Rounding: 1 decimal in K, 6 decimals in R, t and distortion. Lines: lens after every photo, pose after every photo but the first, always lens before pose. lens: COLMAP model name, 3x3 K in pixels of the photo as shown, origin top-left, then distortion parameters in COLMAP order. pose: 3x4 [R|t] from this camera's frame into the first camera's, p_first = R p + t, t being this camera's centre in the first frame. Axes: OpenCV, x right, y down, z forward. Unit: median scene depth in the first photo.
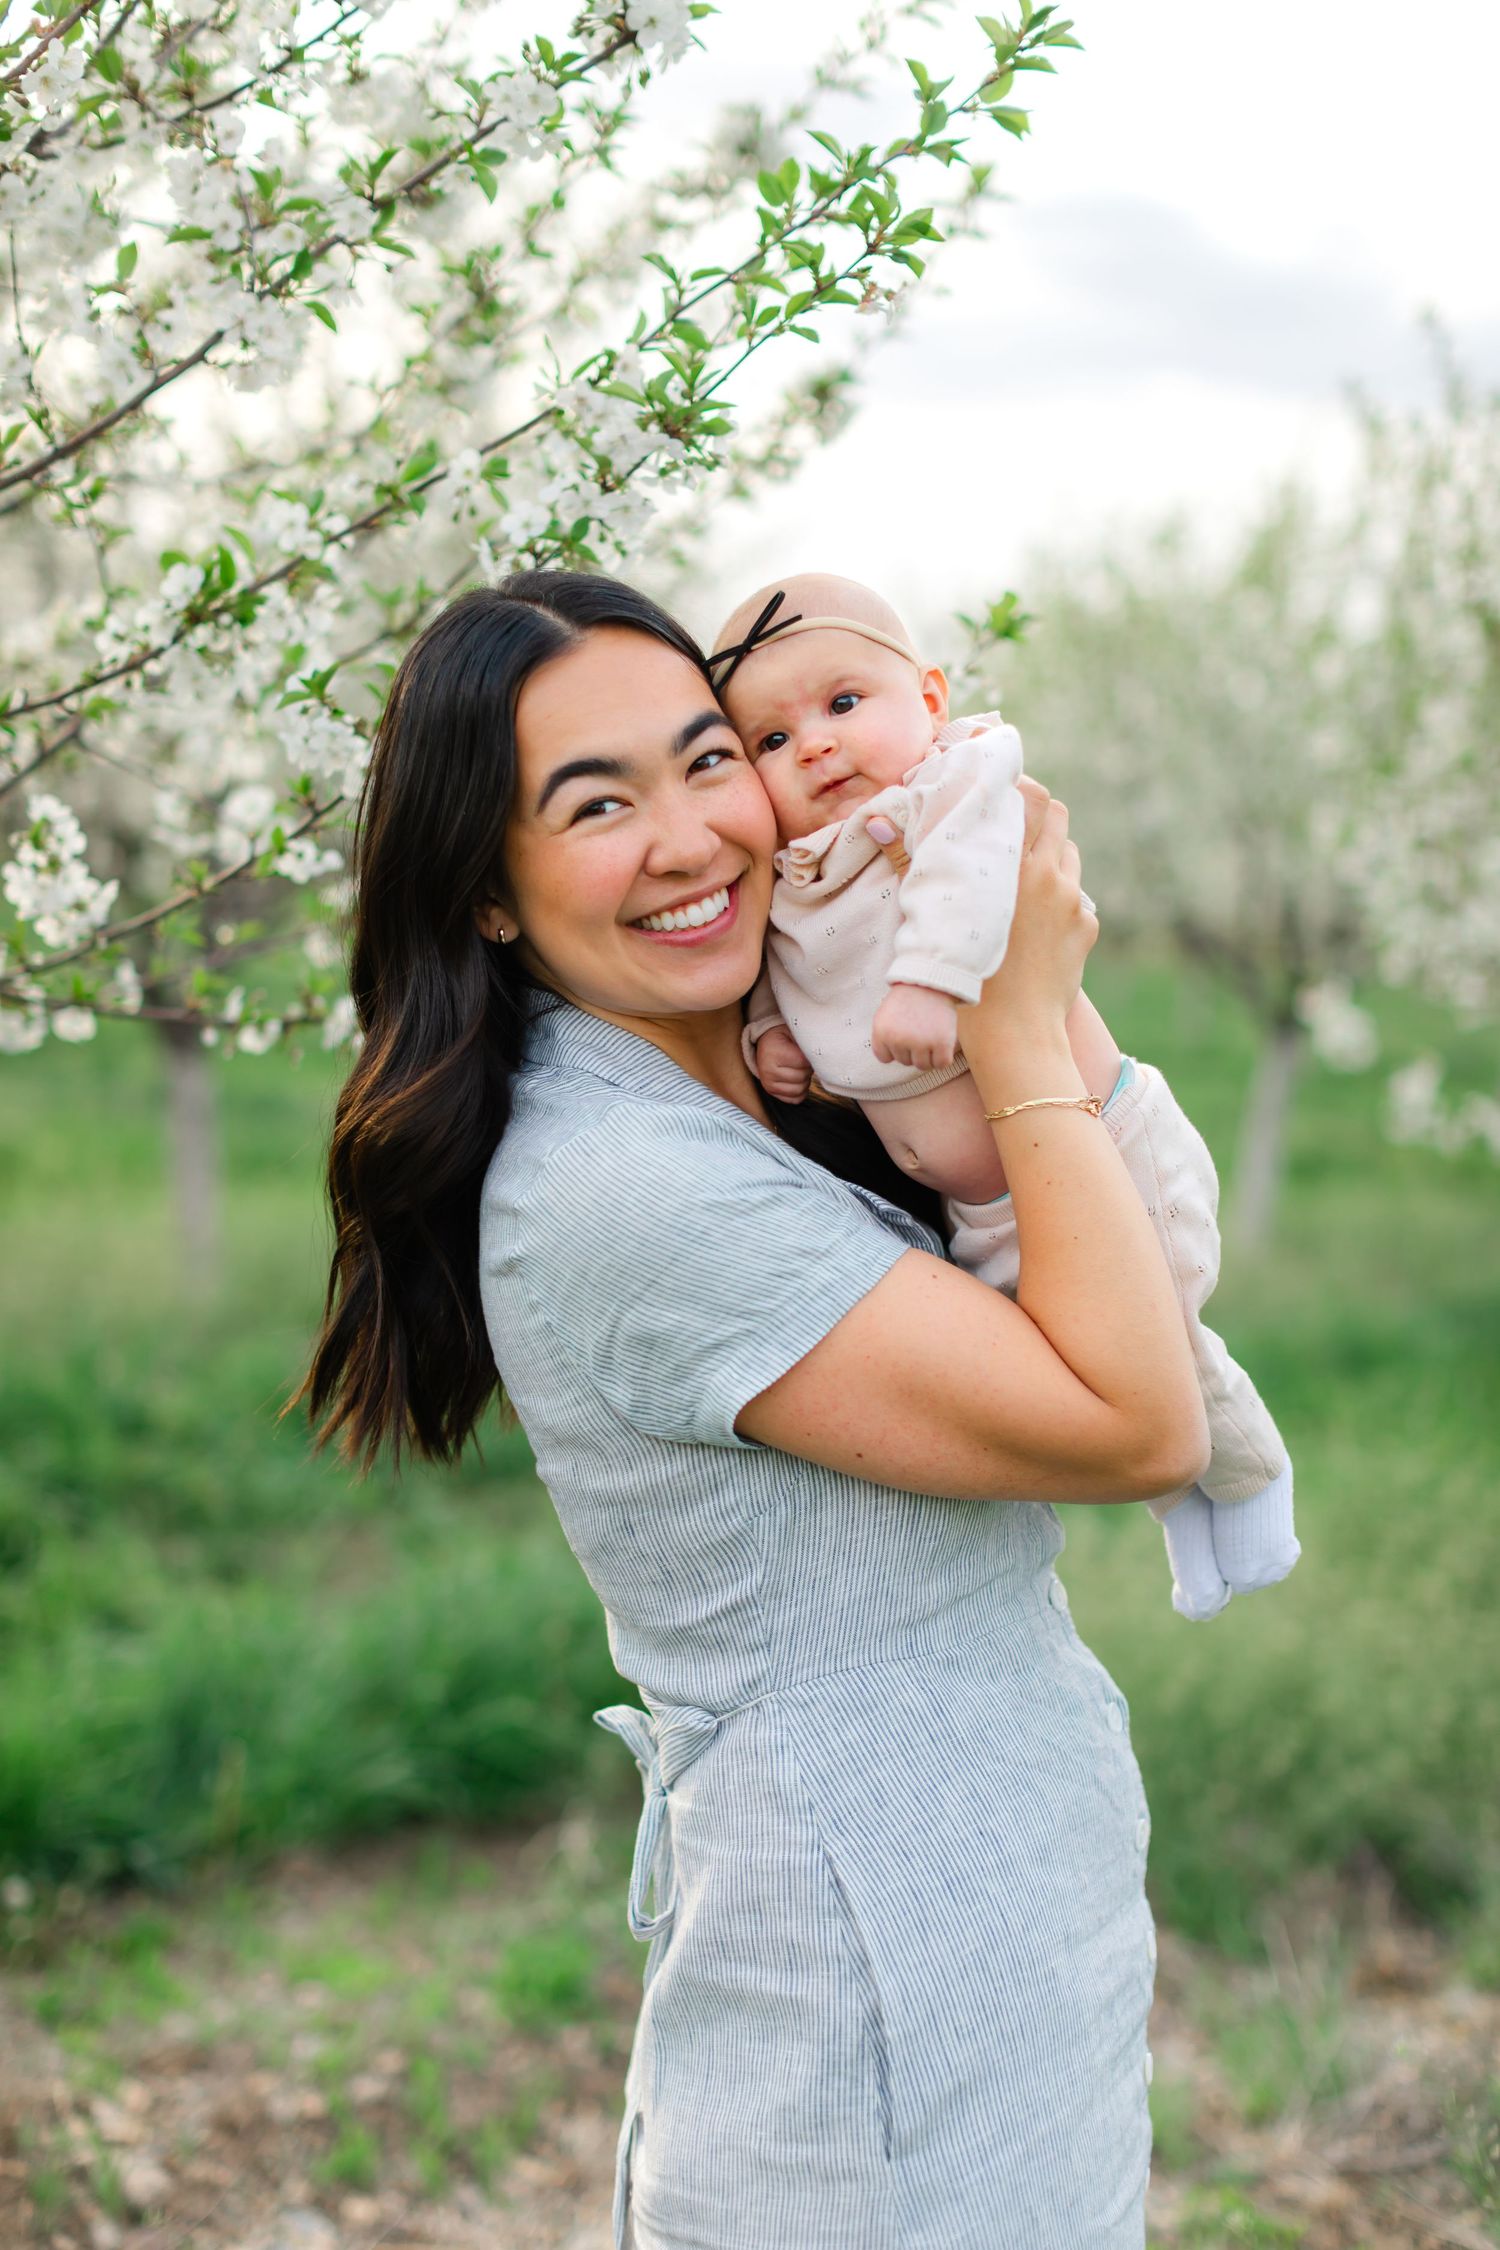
lens RADIAL K [[3143.9, 0, 605.0], [0, 3143.9, 1132.9], [0, 0, 1]] dist [0.284432, -1.333384]
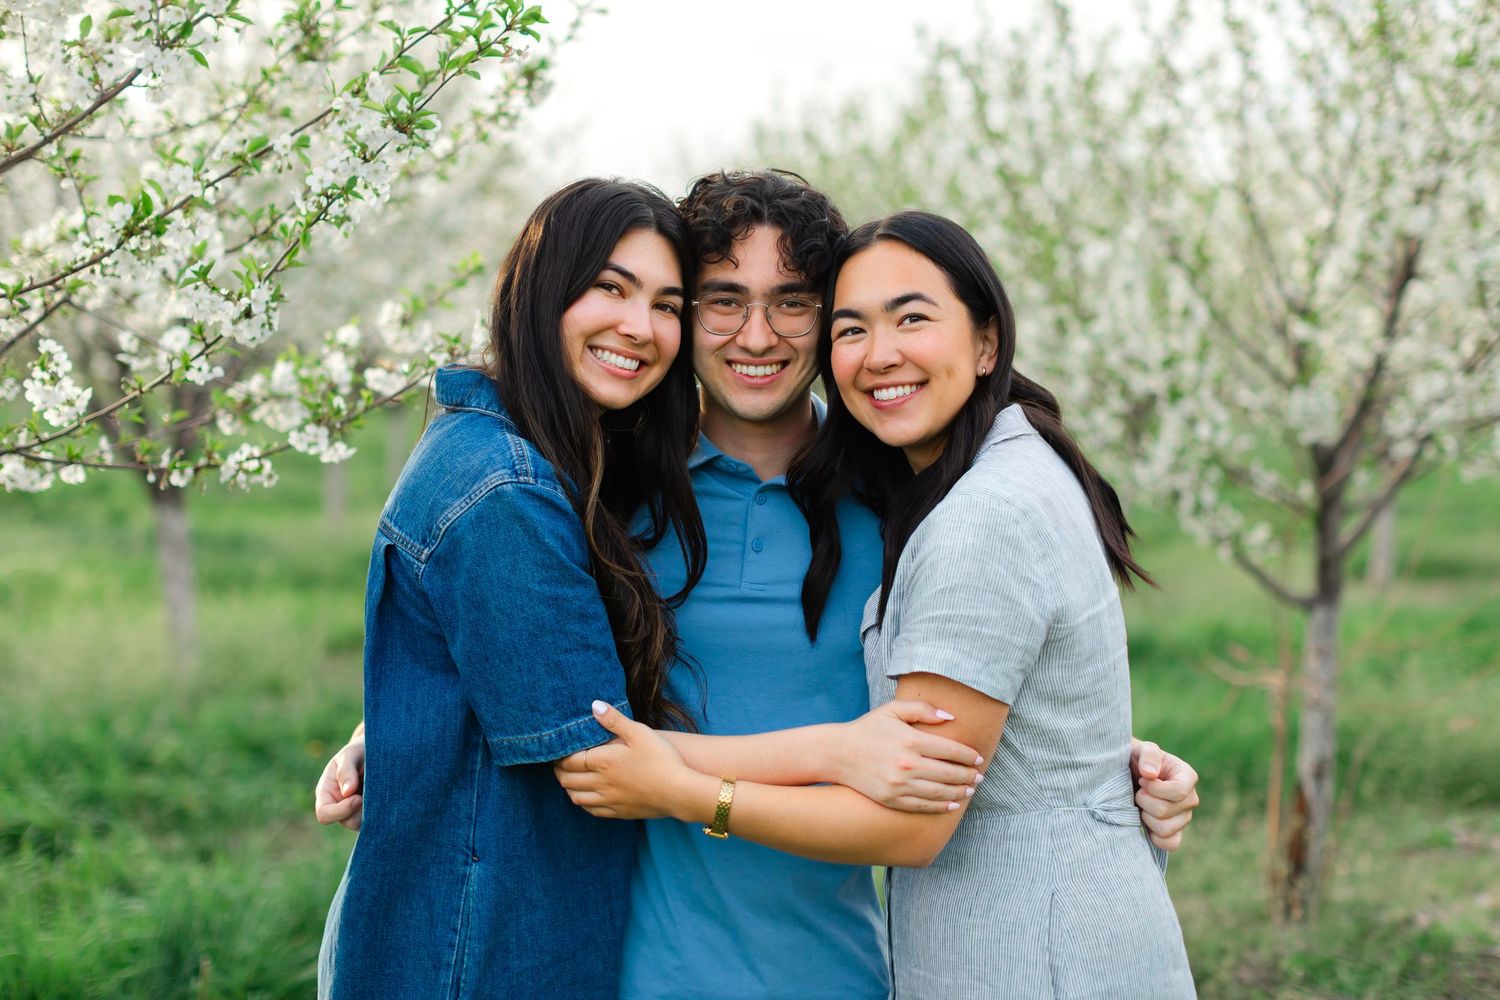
lens RADIAL K [[2235.4, 0, 753.3], [0, 2235.4, 472.3], [0, 0, 1]] dist [0.157052, -0.015909]
pose [[0.992379, -0.037908, 0.117247, 0.056268], [0.041363, 0.998774, -0.027178, 0.013387], [-0.116073, 0.031820, 0.992731, -0.248369]]
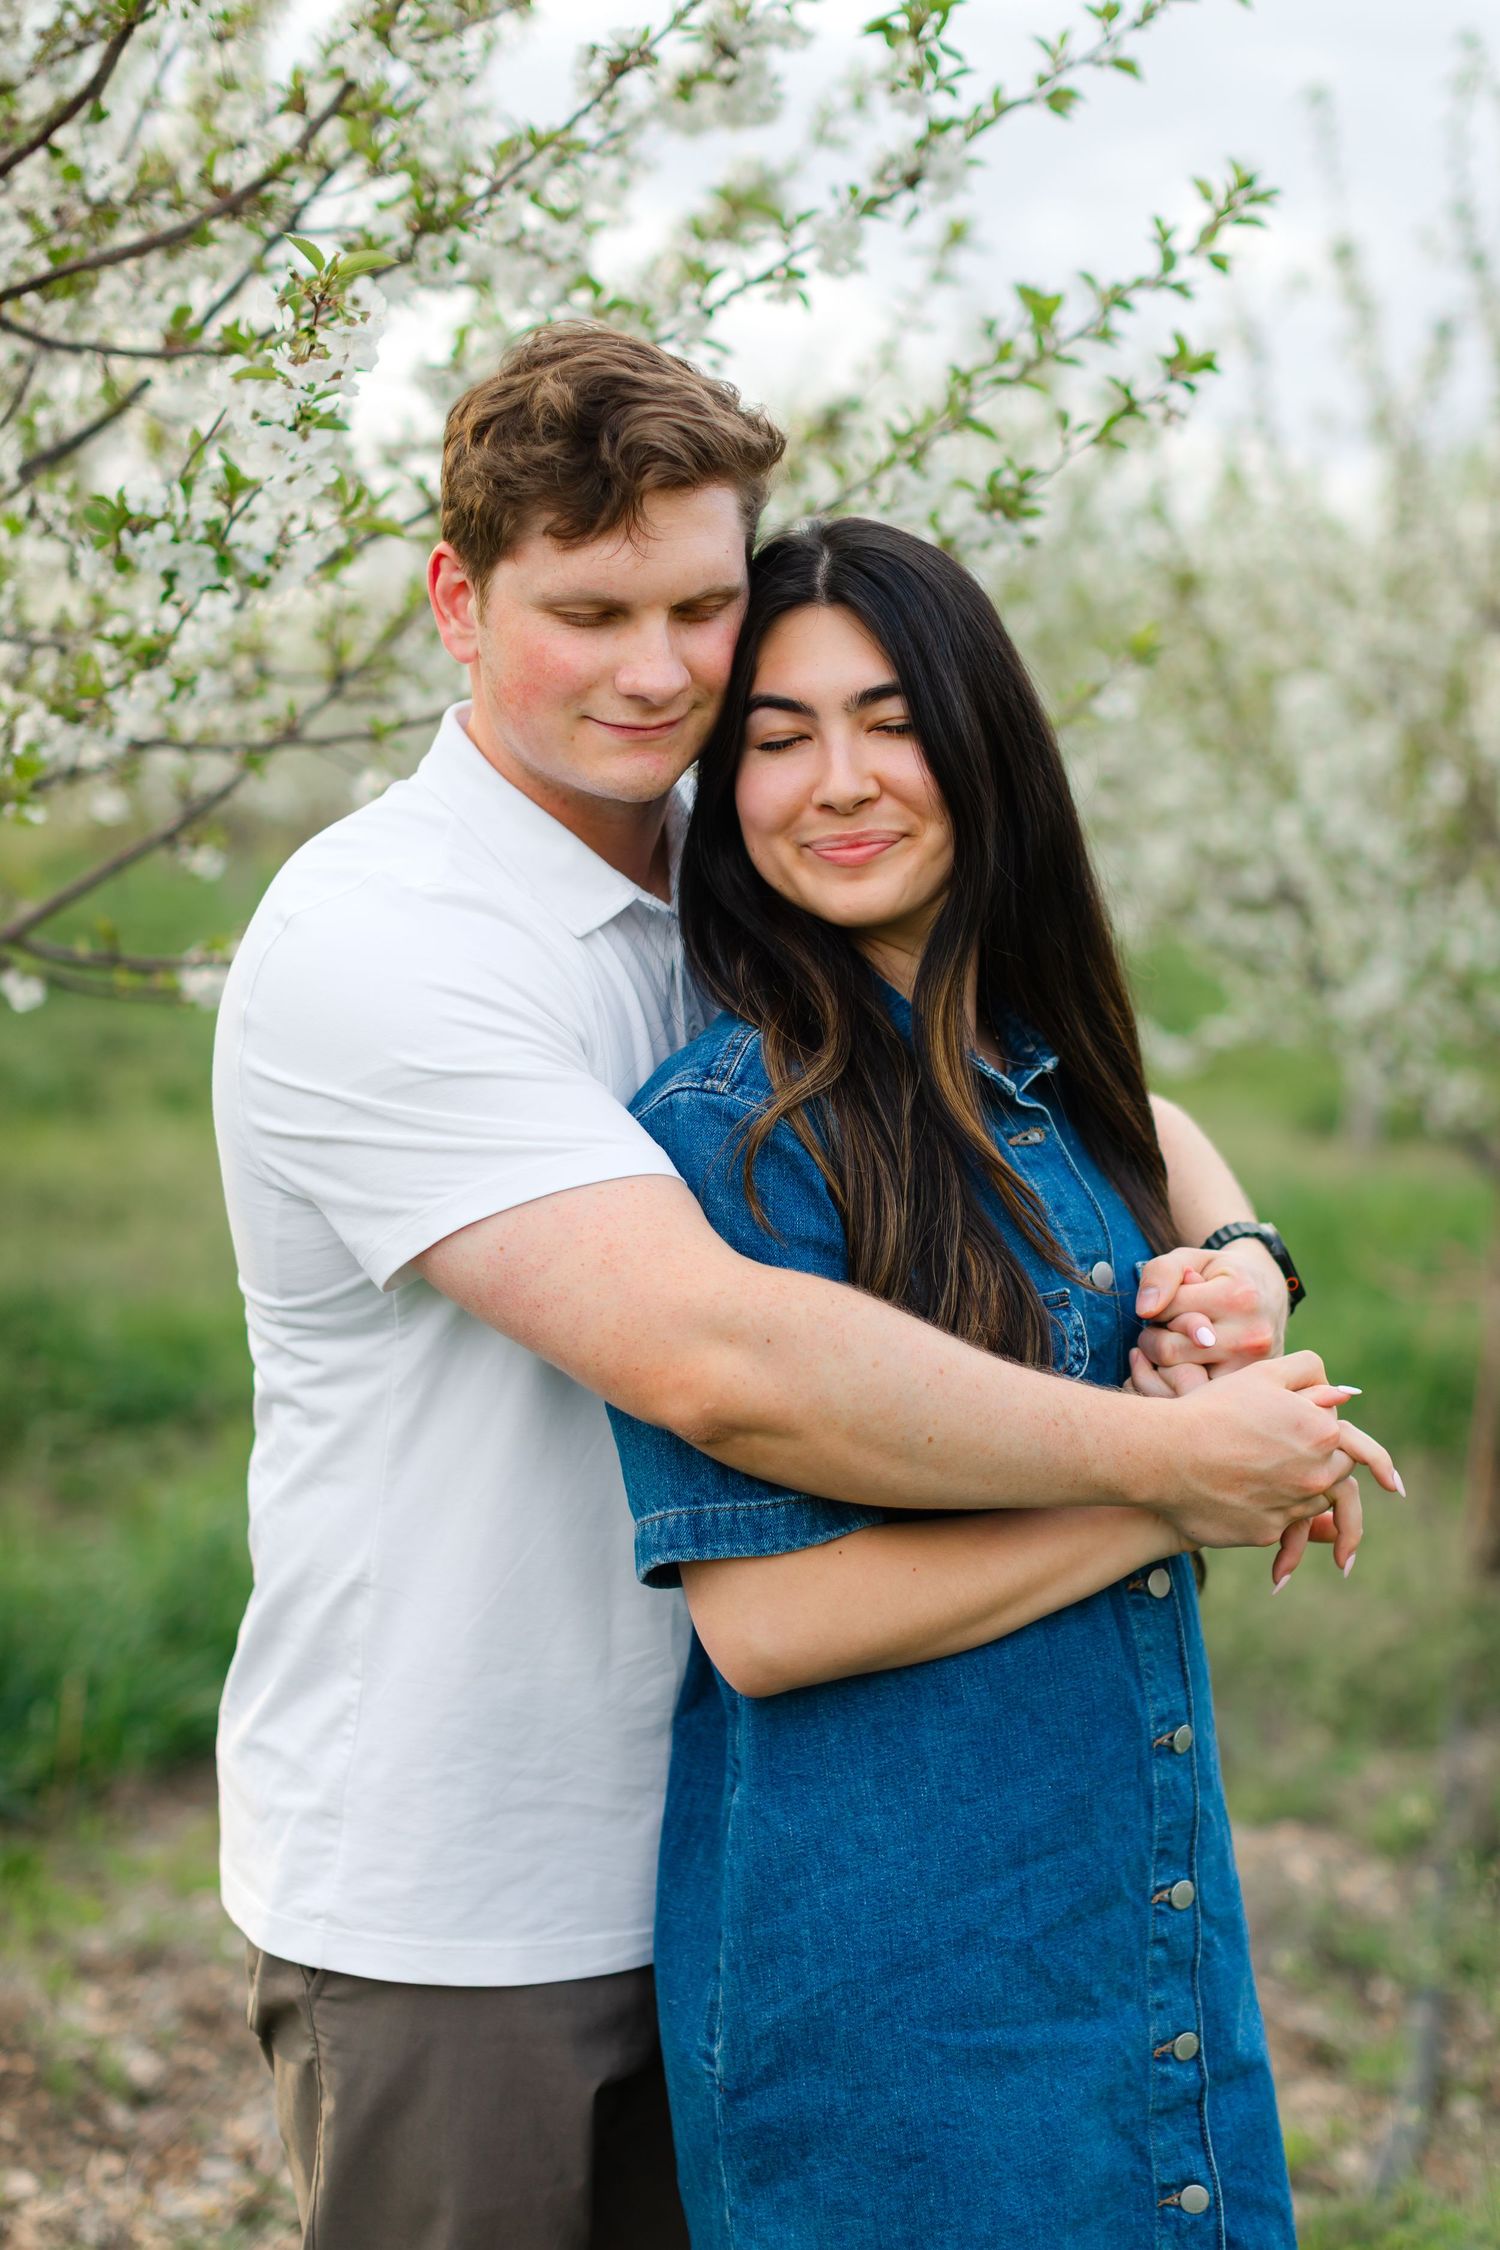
lens RADIAL K [[3288.1, 0, 750.0], [0, 3288.1, 1125.0], [0, 0, 1]] dist [-0.018067, -0.053829]
pose [[0.974737, -0.020481, 0.222413, -0.336869], [0.016025, 0.999633, 0.021820, -0.014136], [-0.222778, -0.017704, 0.974708, -0.201578]]
